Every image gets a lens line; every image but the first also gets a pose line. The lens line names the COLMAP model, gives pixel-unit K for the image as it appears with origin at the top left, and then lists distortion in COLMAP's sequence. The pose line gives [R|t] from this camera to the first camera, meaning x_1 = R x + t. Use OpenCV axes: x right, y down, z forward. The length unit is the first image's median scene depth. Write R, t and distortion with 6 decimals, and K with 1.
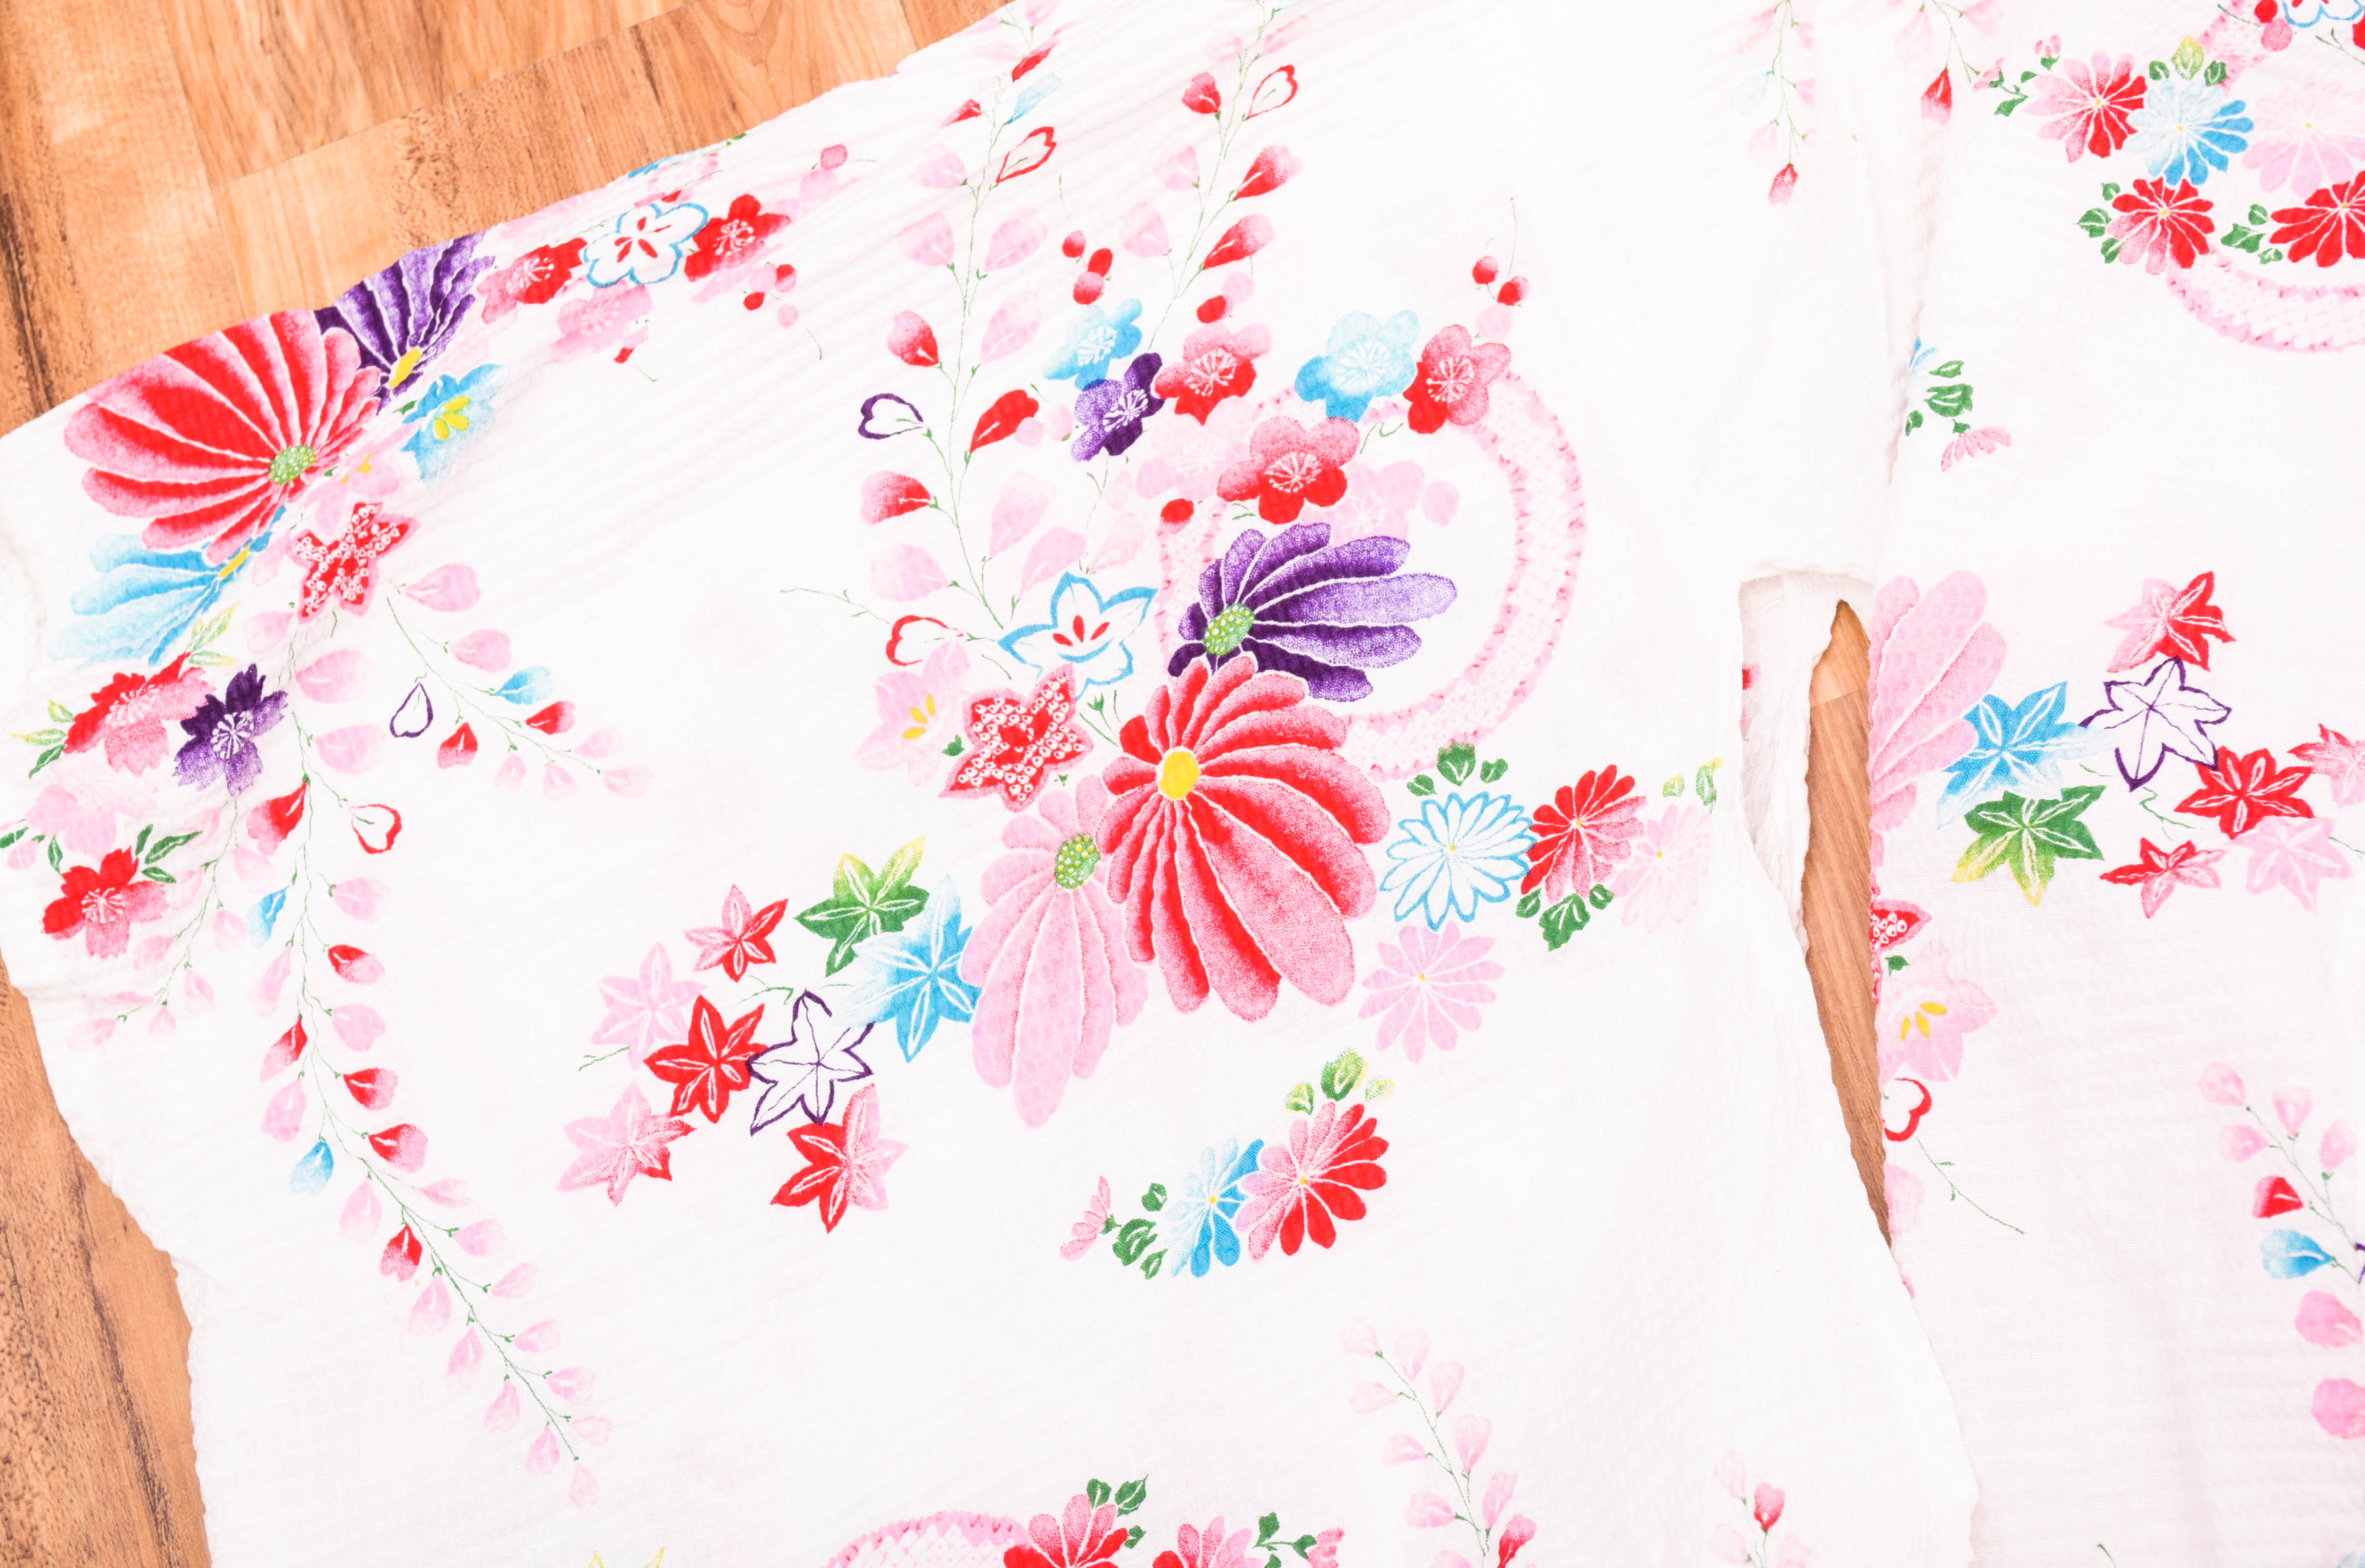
lens RADIAL K [[4223.6, 0, 1171.8], [0, 4223.6, 798.0], [0, 0, 1]] dist [-0.028120, 0.000000]
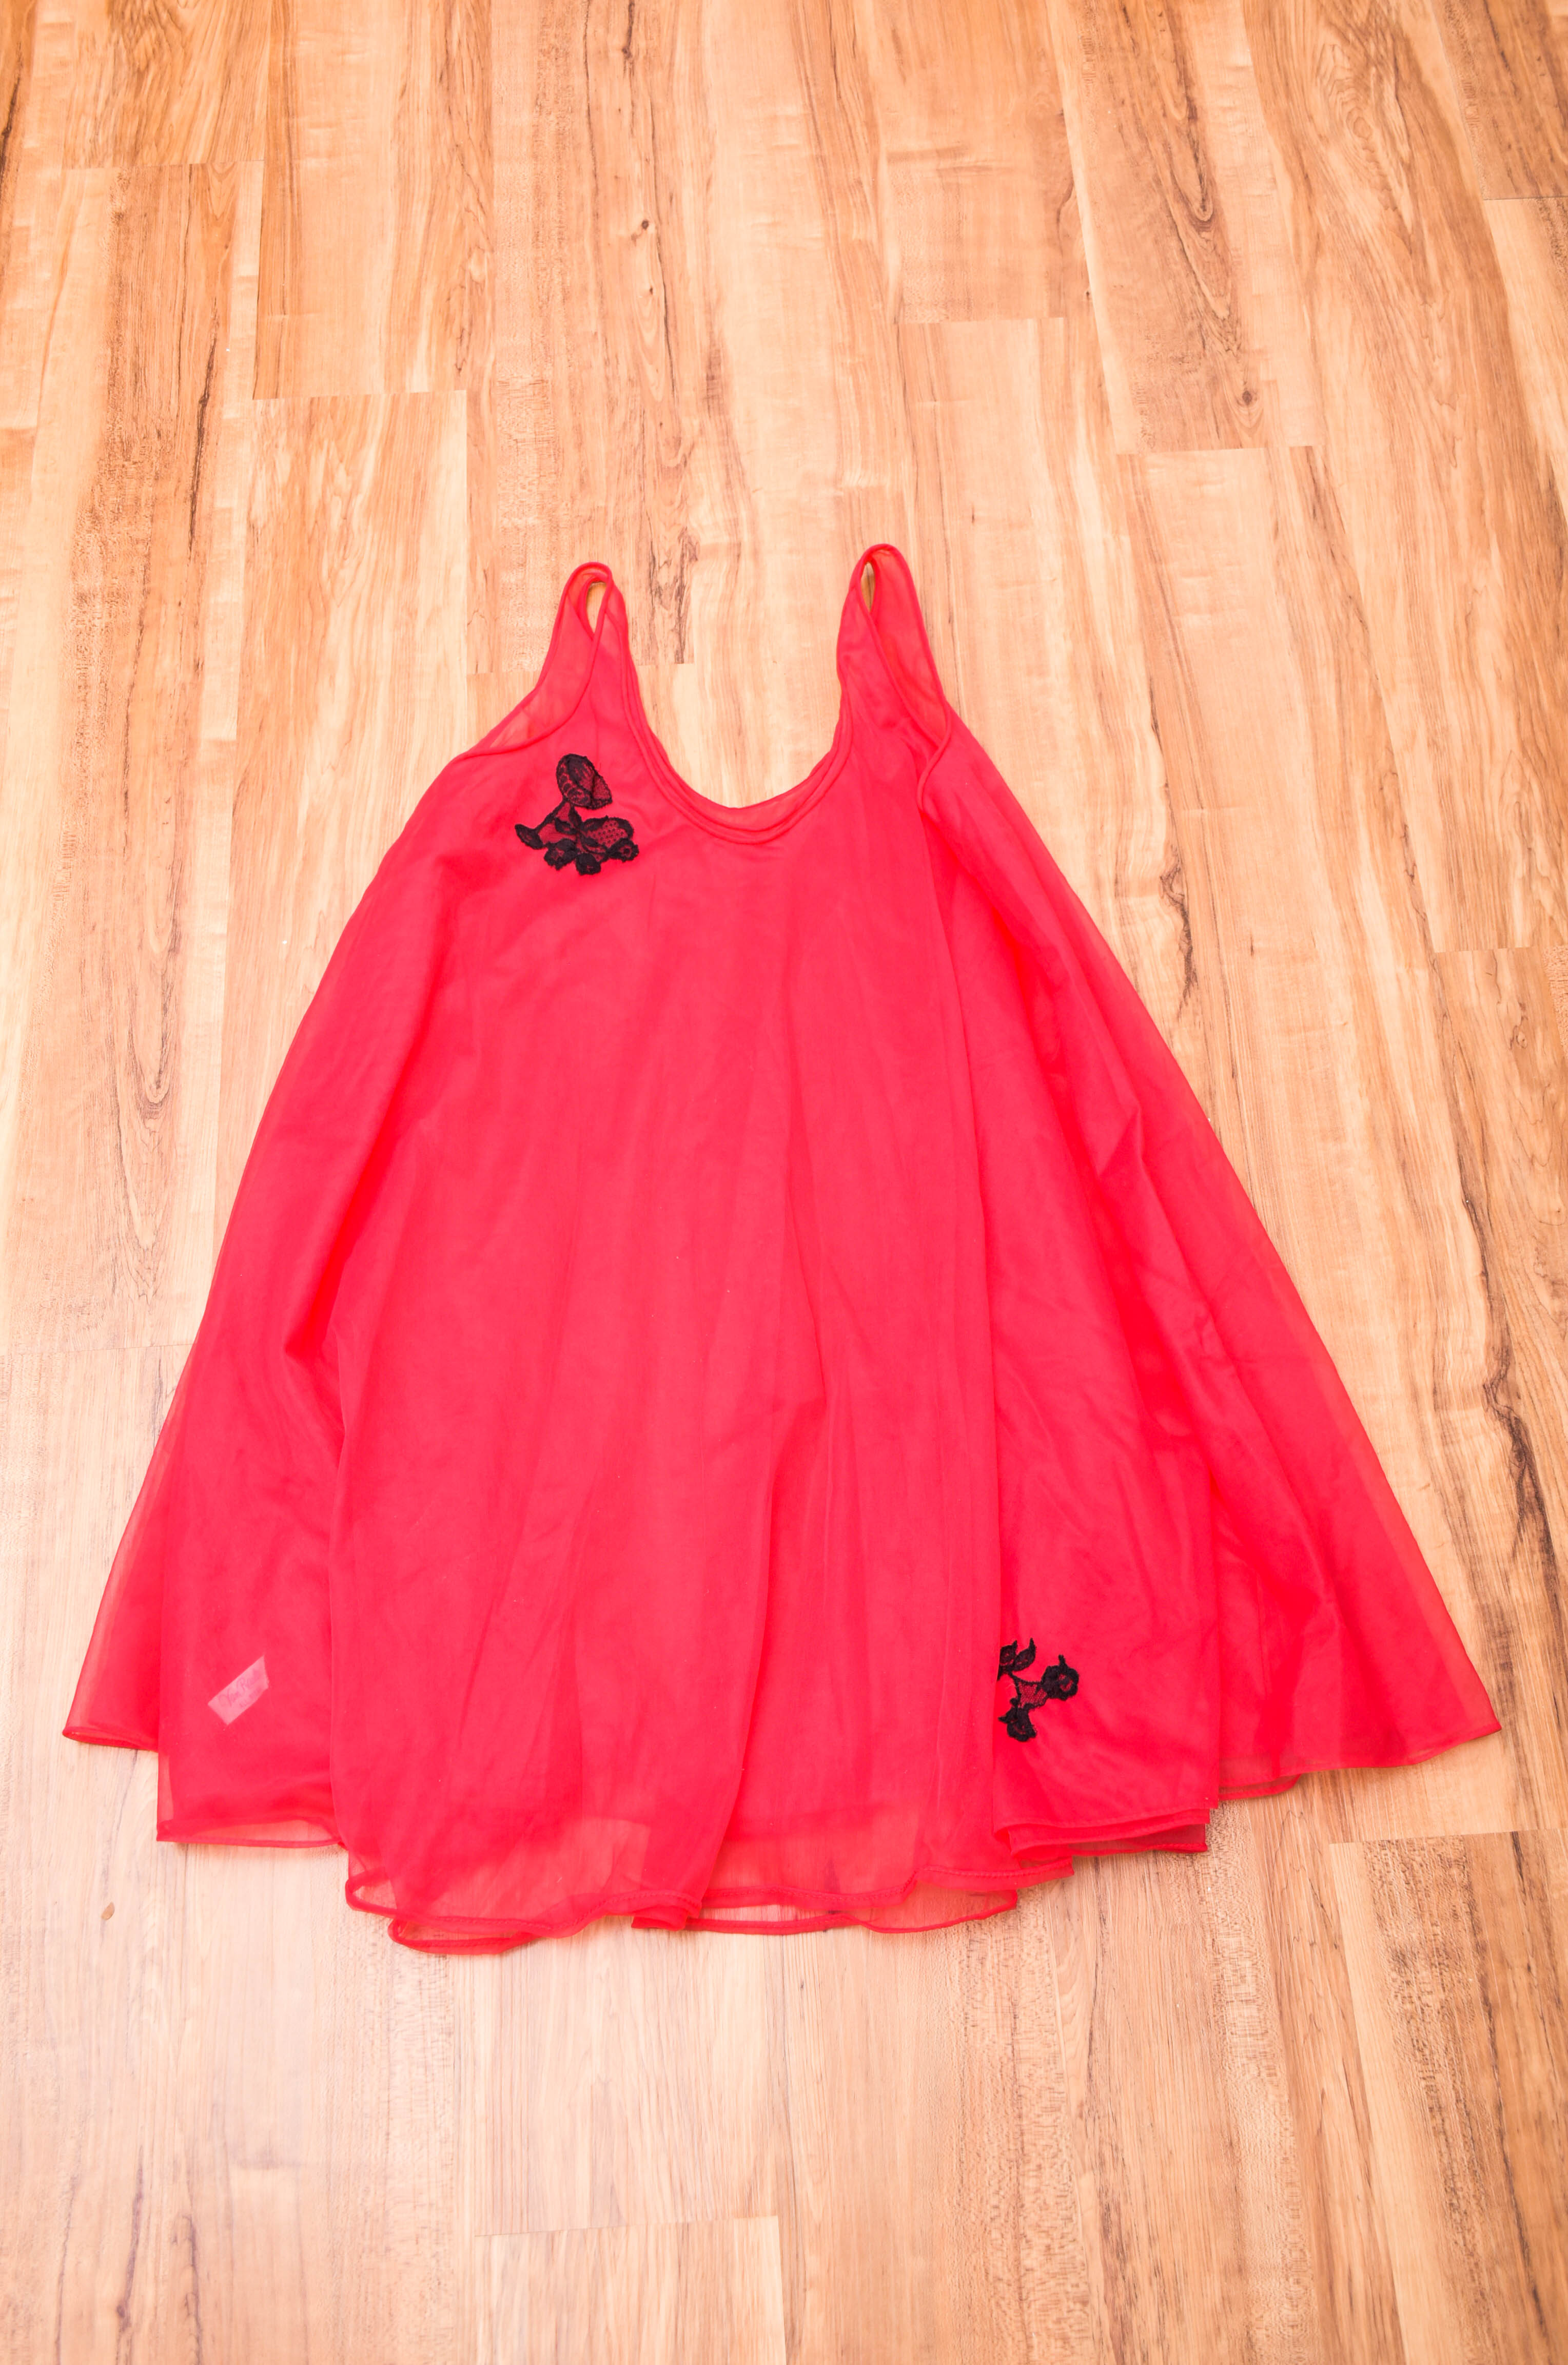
lens RADIAL K [[2277.1, 0, 799.9], [0, 2277.1, 1170.1], [0, 0, 1]] dist [-0.014462, 0.000000]
pose [[0.953314, 0.297494, 0.051856, 0.562629], [-0.293287, 0.953025, -0.075666, 0.676521], [-0.071930, 0.056924, 0.995784, -0.975718]]
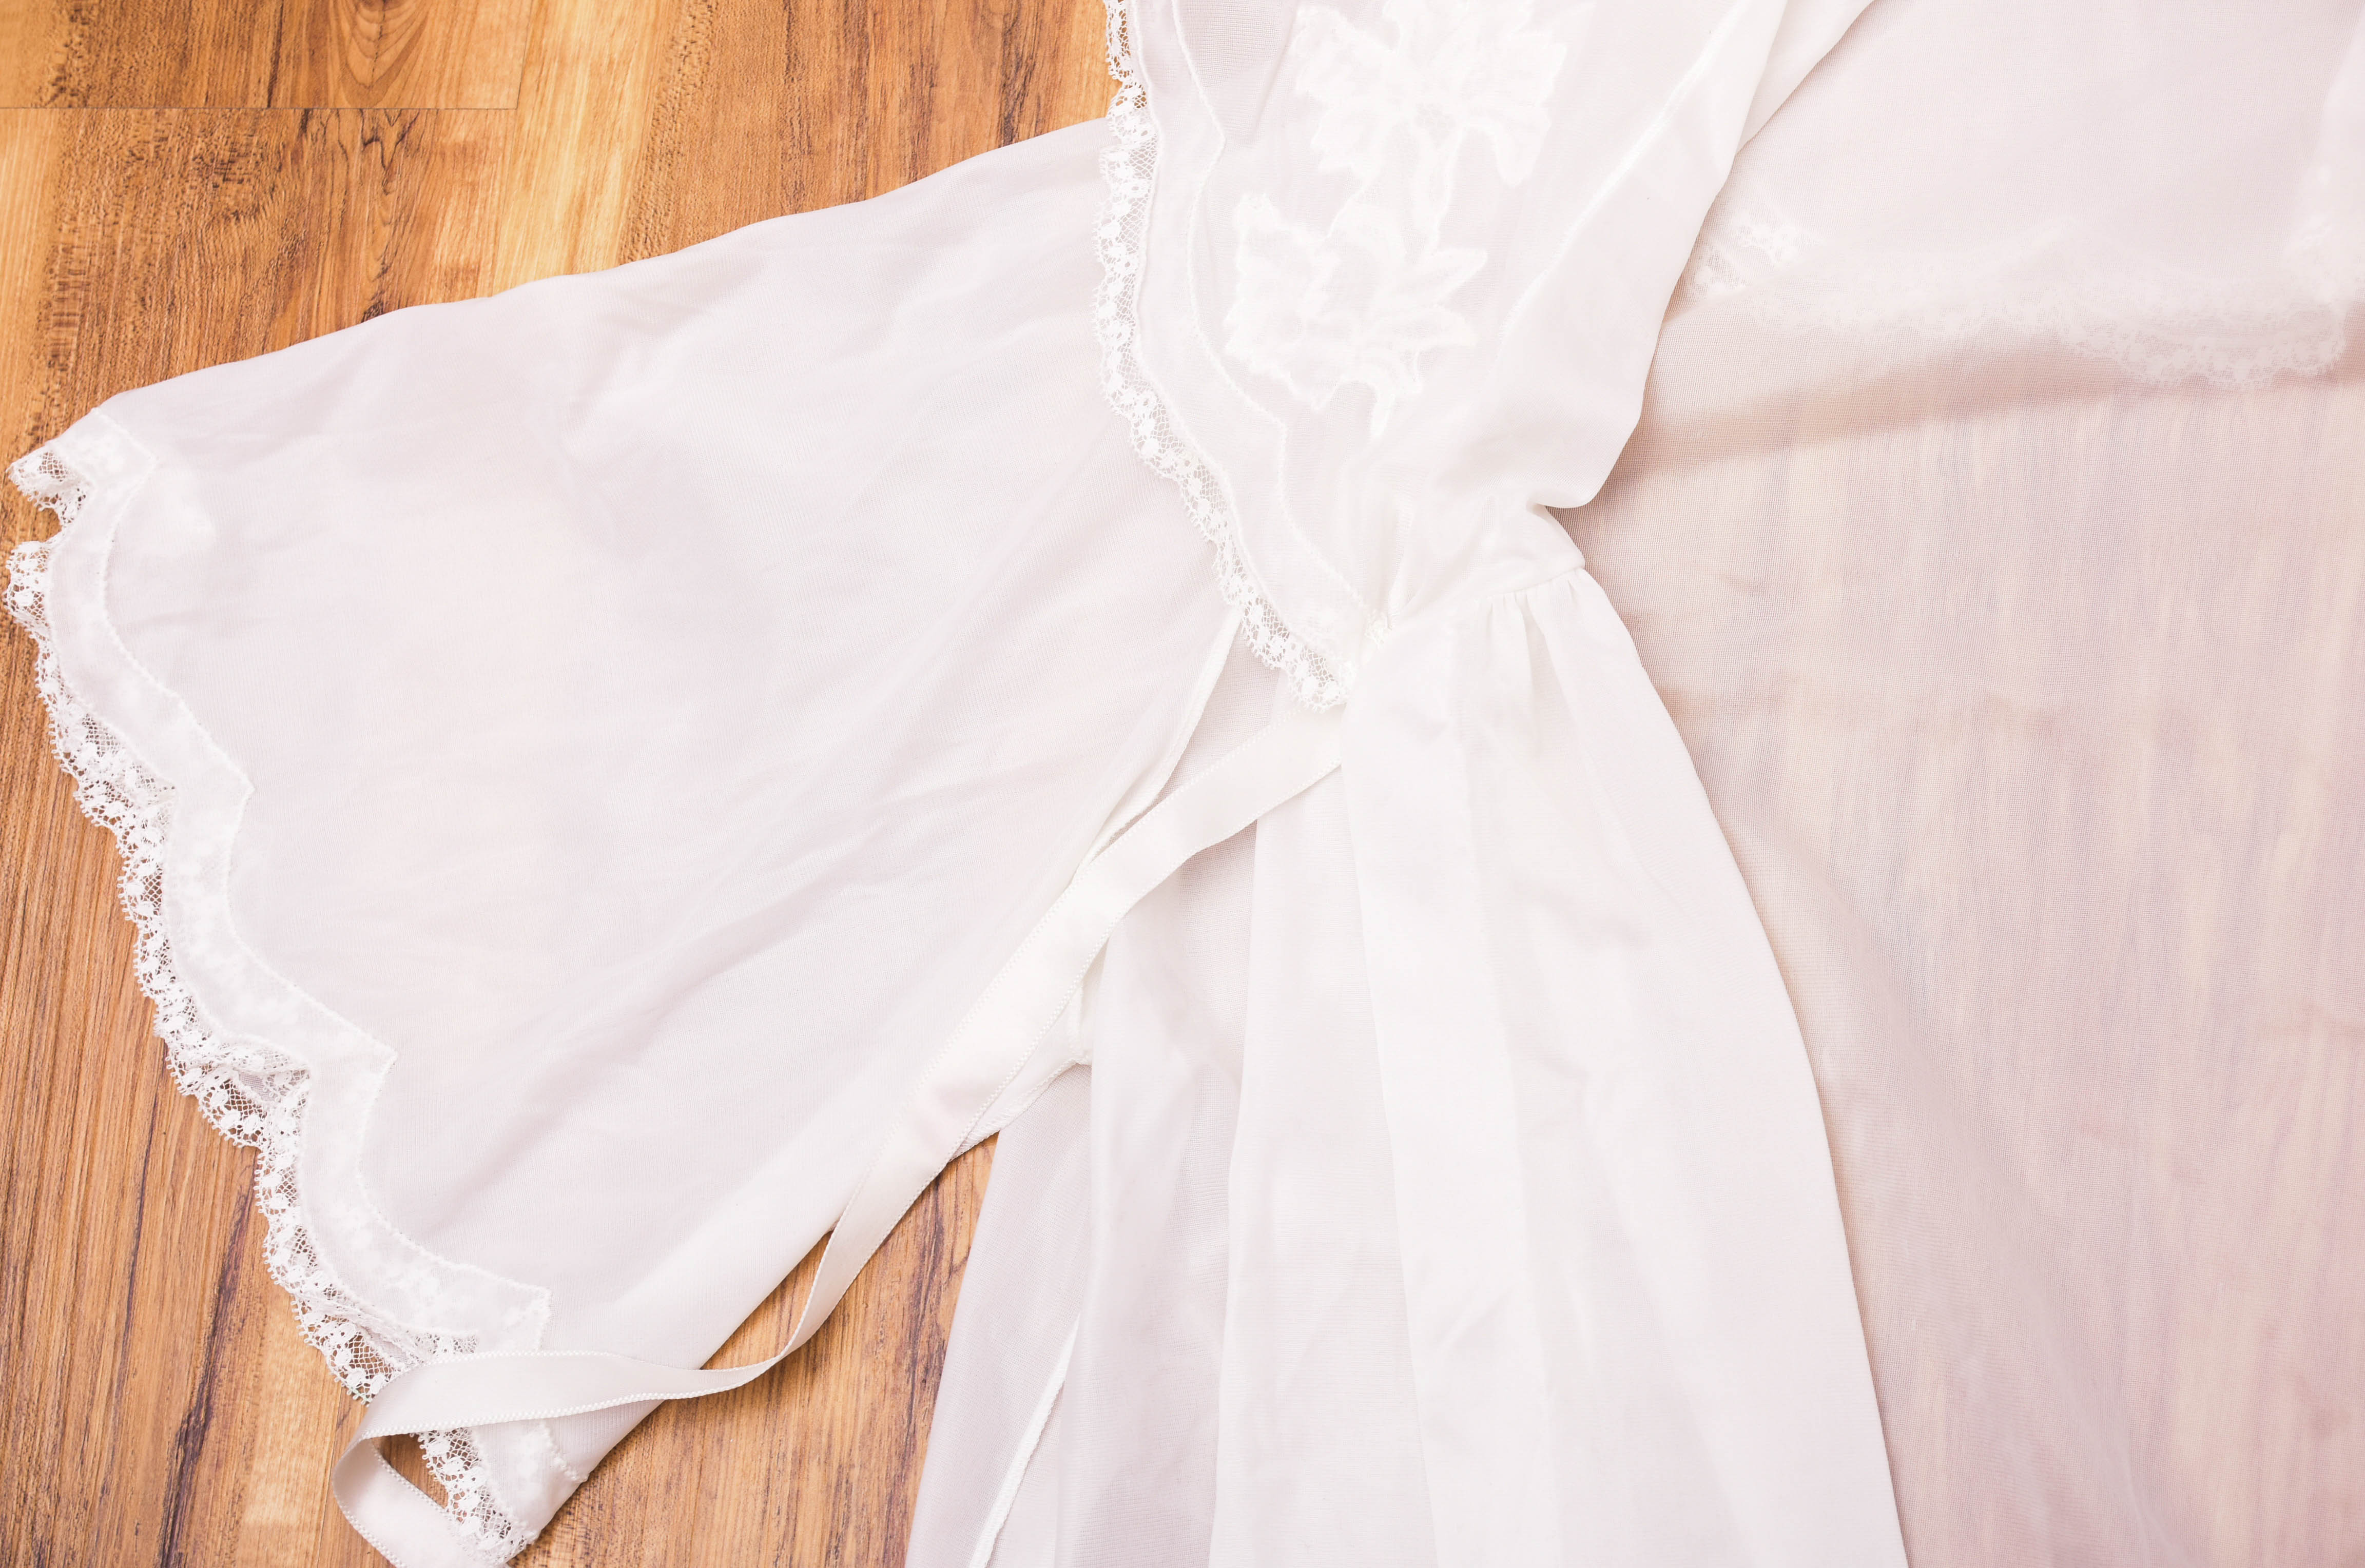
lens RADIAL K [[4223.6, 0, 1189.7], [0, 4223.6, 781.0], [0, 0, 1]] dist [-0.028120, 0.000000]
pose [[0.920306, 0.377341, -0.103200, 0.386153], [-0.361026, 0.920831, 0.147412, 0.546626], [0.150654, -0.098406, 0.983677, -0.363881]]
